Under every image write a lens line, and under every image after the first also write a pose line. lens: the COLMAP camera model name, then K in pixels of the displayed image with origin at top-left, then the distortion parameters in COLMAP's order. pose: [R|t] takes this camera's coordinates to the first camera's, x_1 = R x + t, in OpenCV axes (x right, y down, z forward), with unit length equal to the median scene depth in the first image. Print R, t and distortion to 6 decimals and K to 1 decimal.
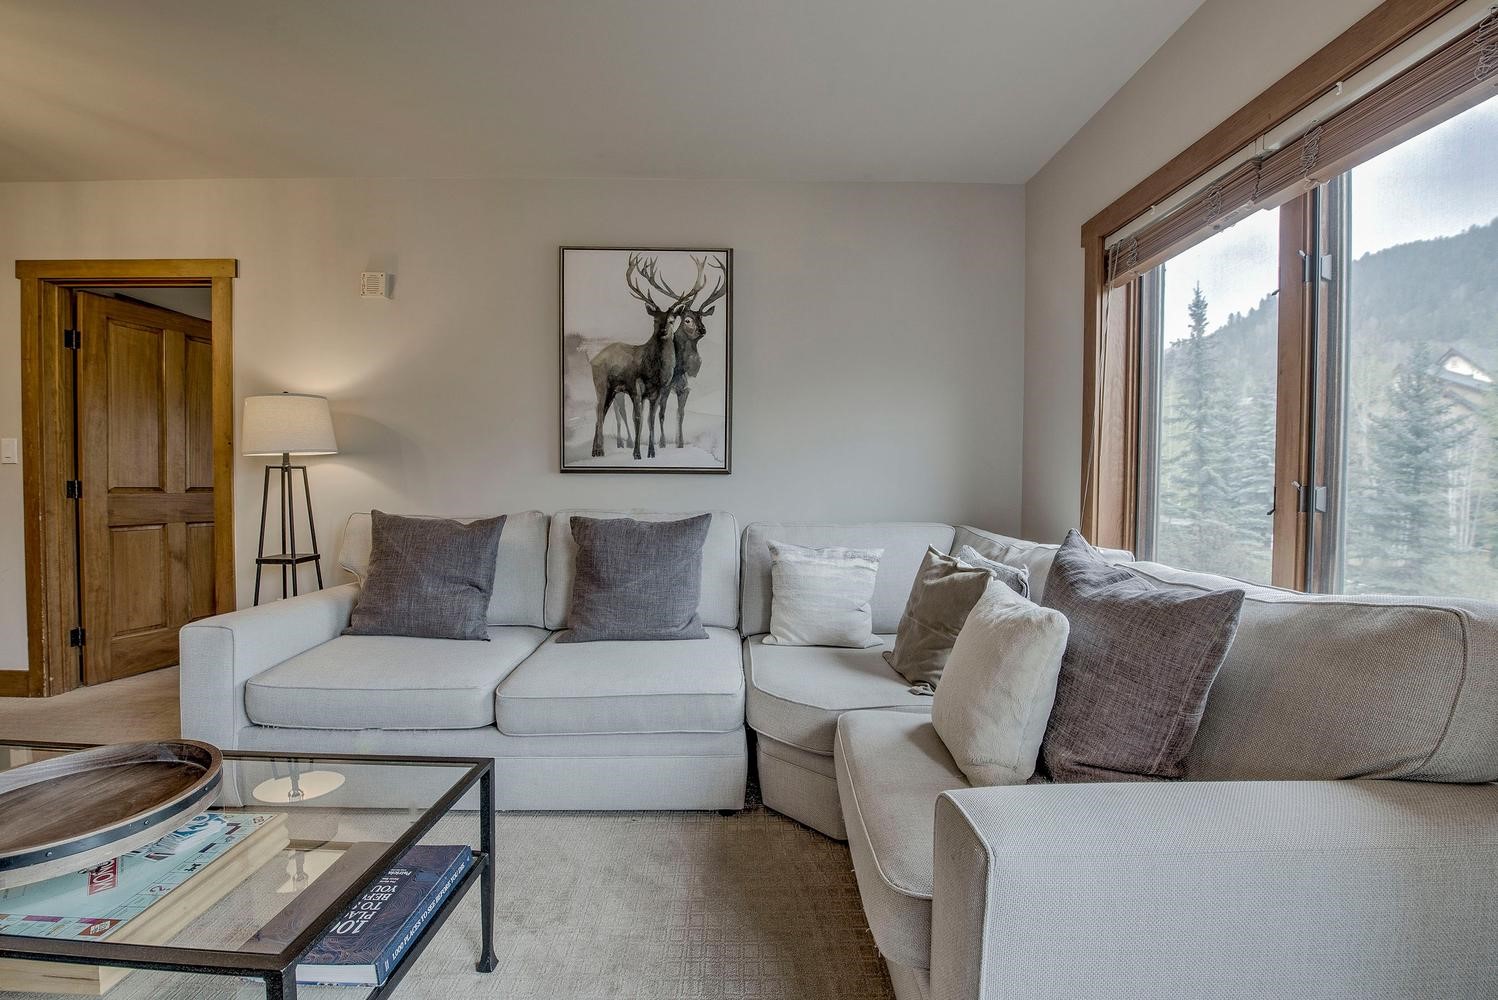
lens RADIAL K [[609.1, 0, 744.4], [0, 609.1, 497.4], [0, 0, 1]] dist [-0.026489, -0.000448]
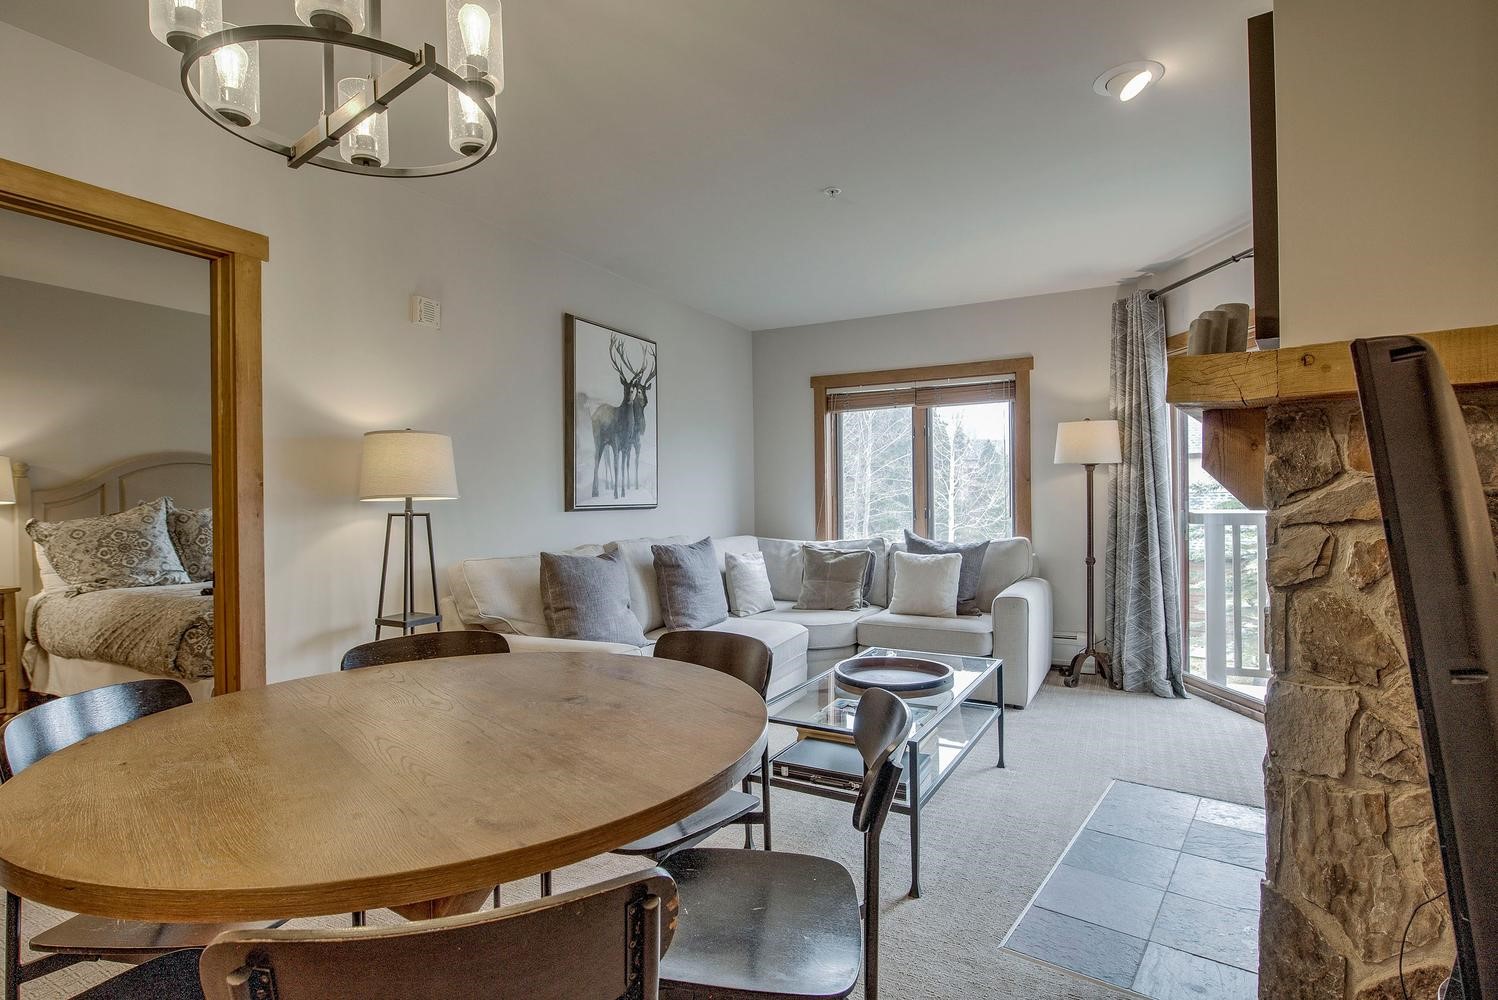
lens RADIAL K [[748.2, 0, 750.2], [0, 748.2, 496.1], [0, 0, 1]] dist [0.002488, -0.004909]
pose [[0.469735, -0.012556, 0.882718, -1.402794], [0.037884, 0.999264, -0.005946, -0.048914], [-0.881994, 0.036233, 0.469865, 0.043119]]
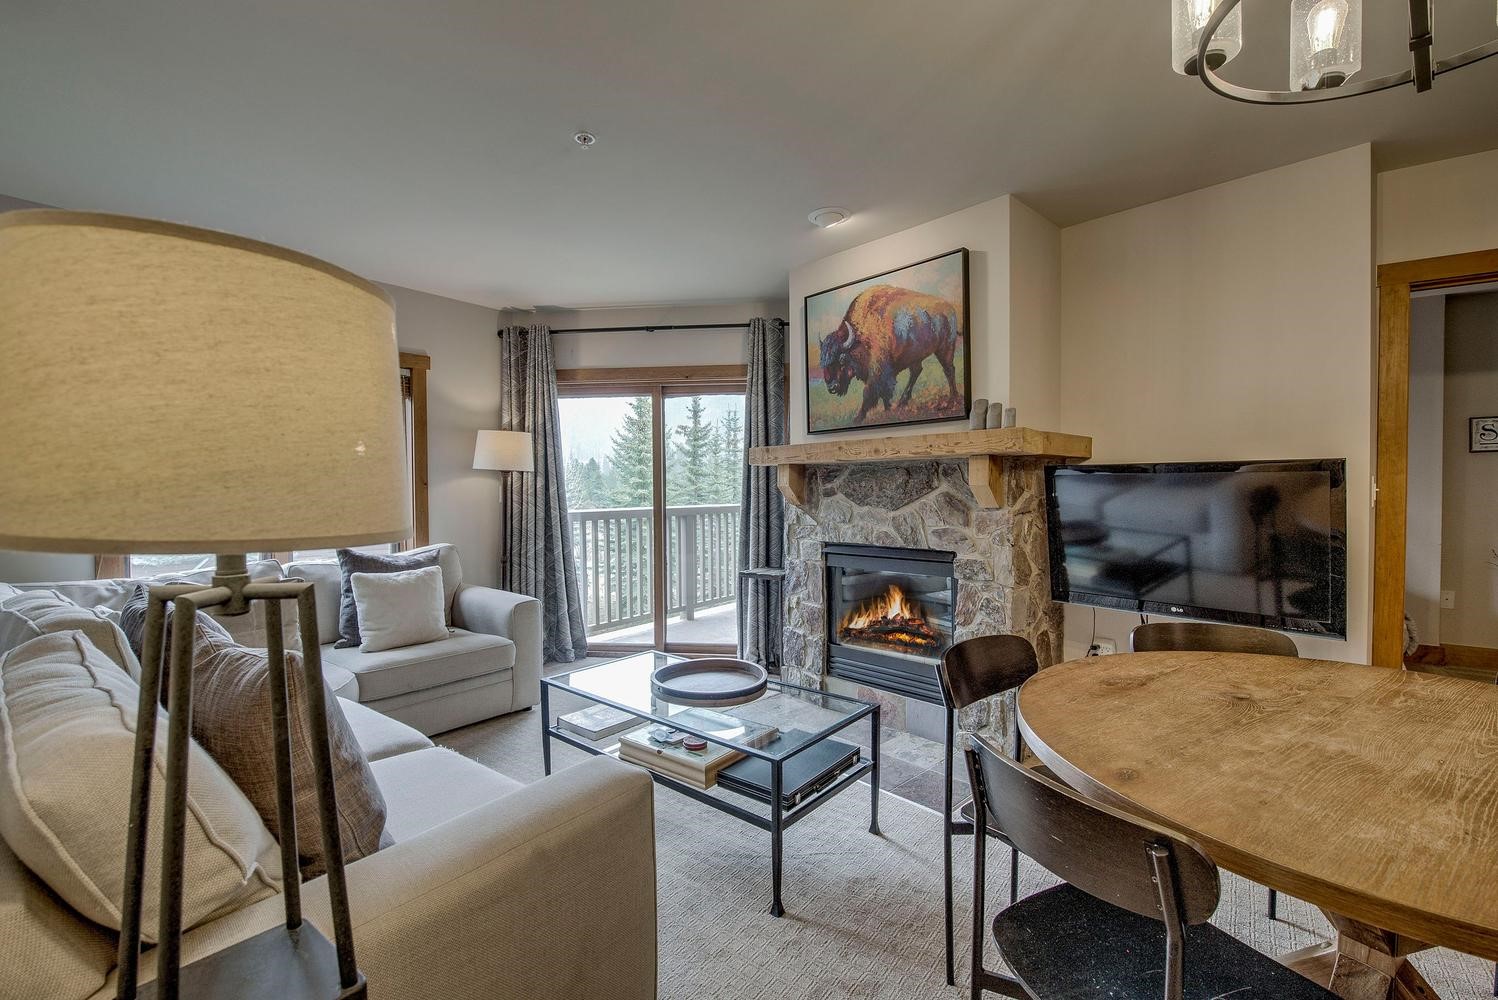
lens RADIAL K [[638.4, 0, 742.8], [0, 638.4, 503.0], [0, 0, 1]] dist [-0.016820, -0.002193]
pose [[-0.792346, -0.016509, 0.609848, -0.984592], [0.016077, 0.998722, 0.047925, -0.087427], [-0.609860, 0.047778, -0.791068, 1.000140]]
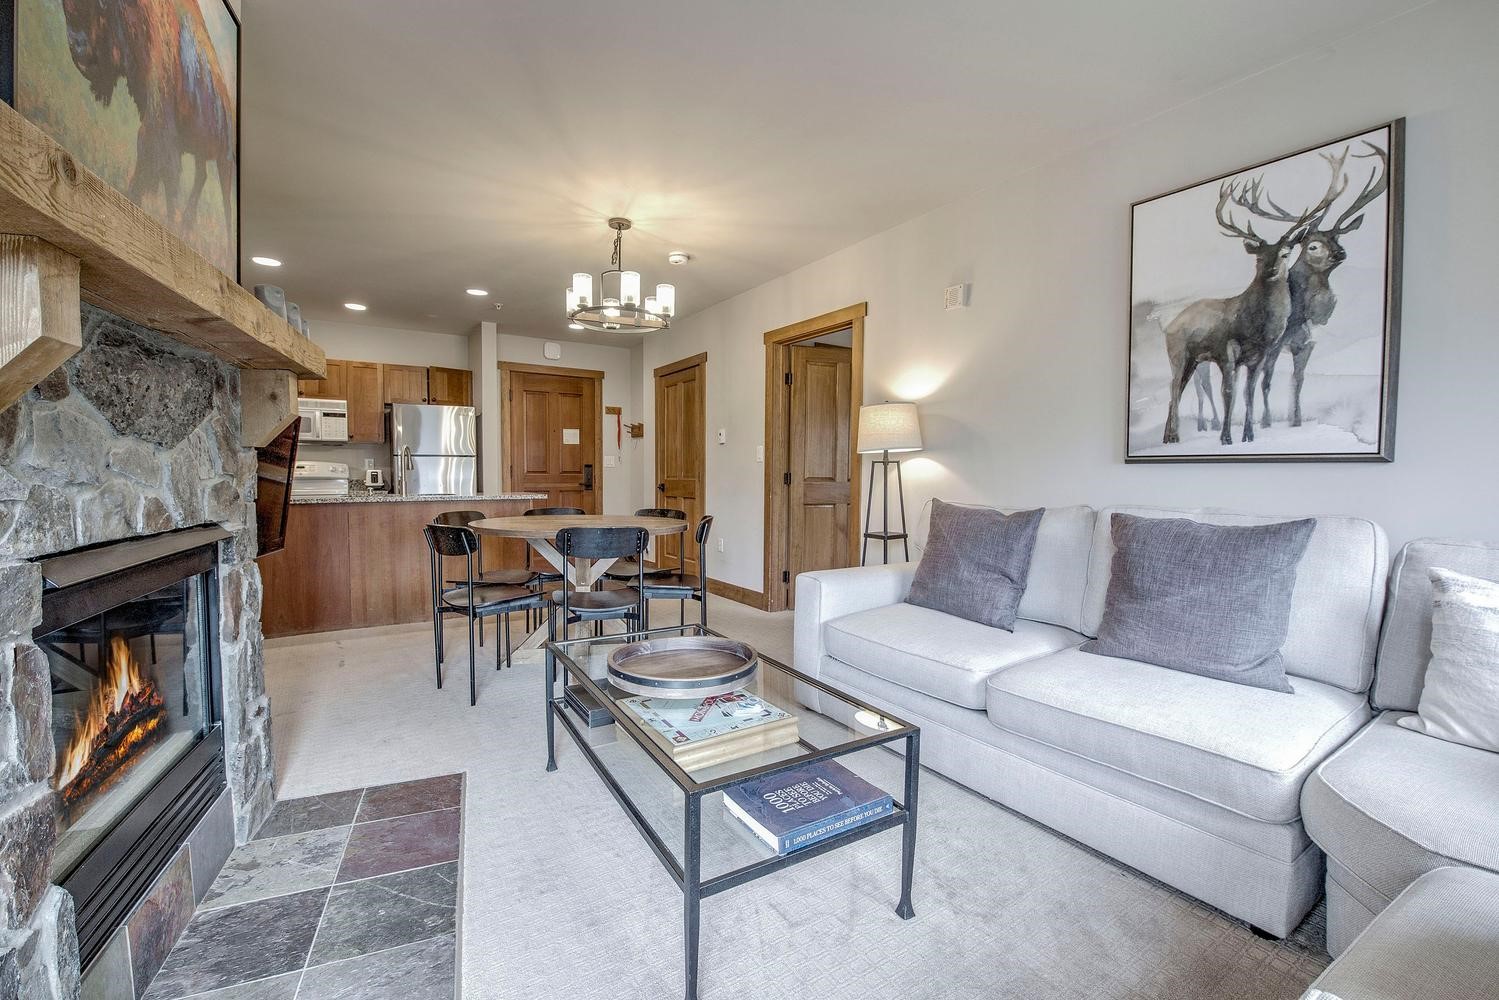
lens RADIAL K [[609.6, 0, 735.0], [0, 609.6, 495.4], [0, 0, 1]] dist [-0.026489, -0.000448]
pose [[0.536878, 0.029150, -0.843156, 0.134574], [-0.022495, 0.999542, 0.020233, 0.000807], [0.843360, 0.008103, 0.537288, 0.059111]]
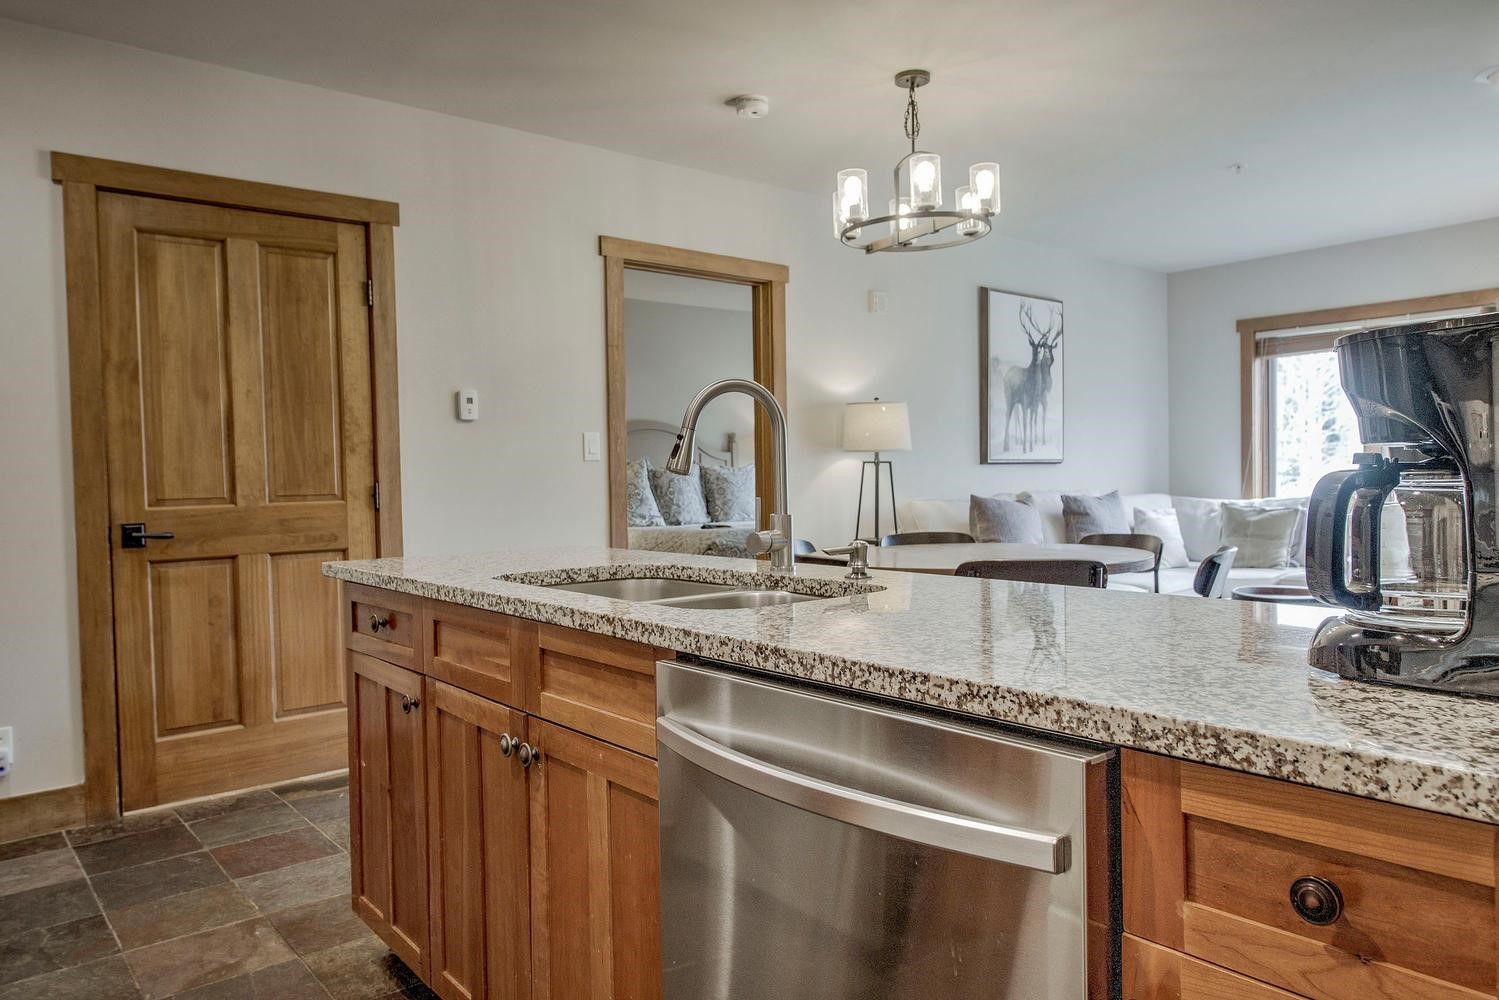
lens RADIAL K [[976.5, 0, 759.1], [0, 976.5, 492.7], [0, 0, 1]] dist [0.005274, -0.002365]
pose [[0.778820, -0.033179, 0.626369, -1.978005], [0.038012, 0.999261, 0.005667, -0.011709], [-0.626094, 0.019396, 0.779506, -0.297993]]
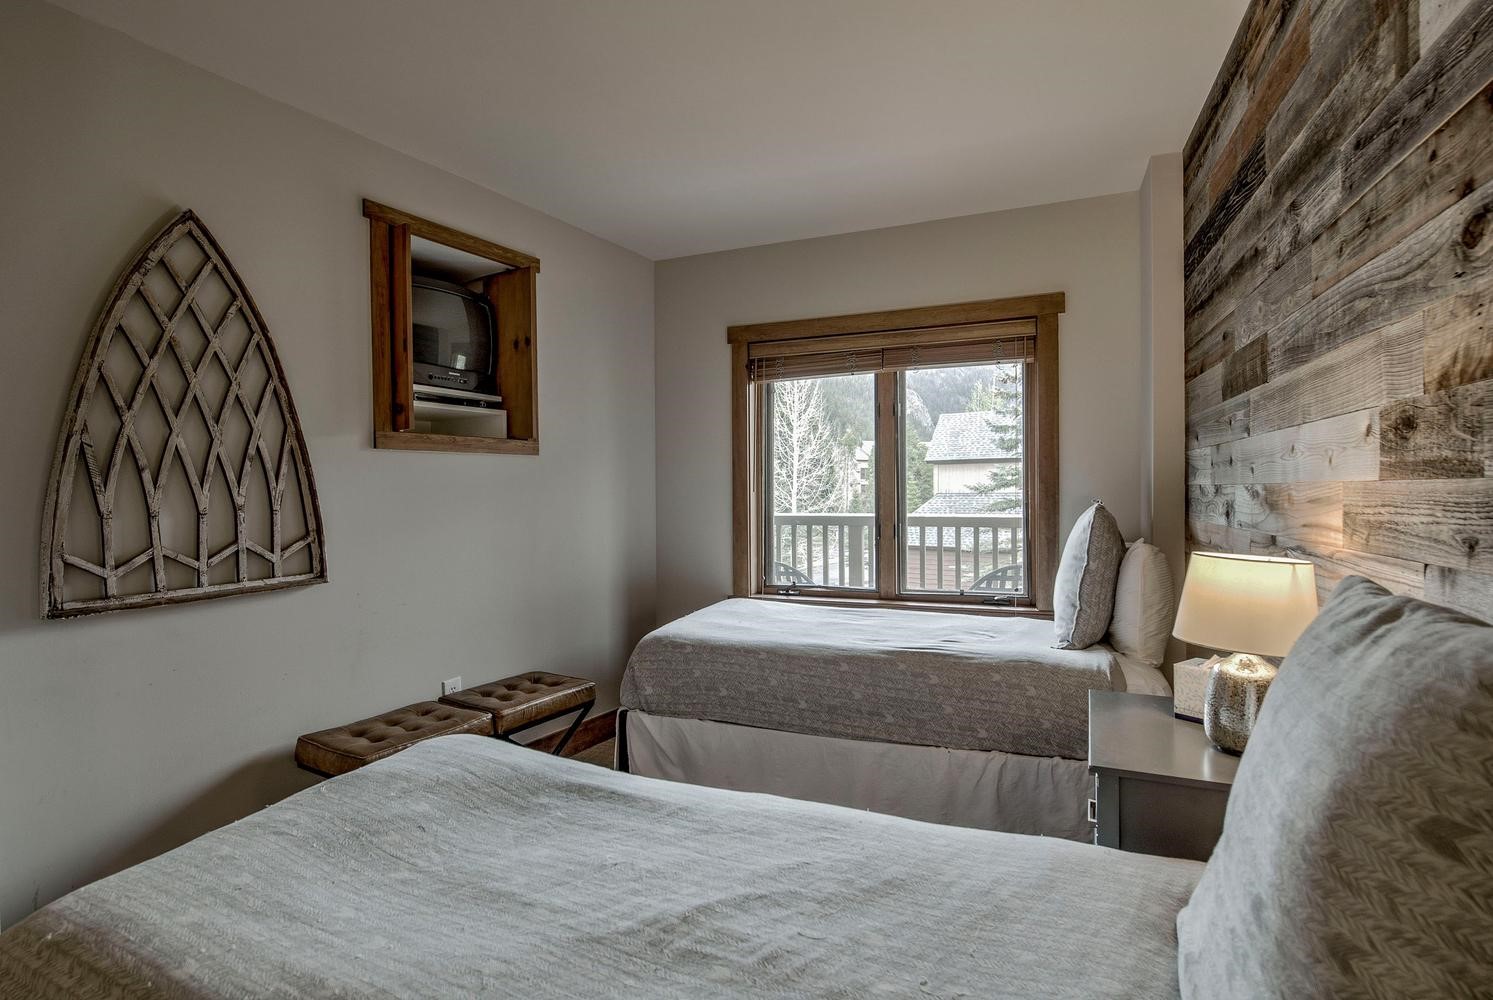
lens RADIAL K [[720.6, 0, 733.6], [0, 720.6, 506.7], [0, 0, 1]] dist [-0.010850, -0.002522]
pose [[0.375206, -0.027862, 0.926523, -1.332349], [0.034153, 0.999285, 0.016220, -0.039705], [-0.926312, 0.025557, 0.375889, -0.952190]]
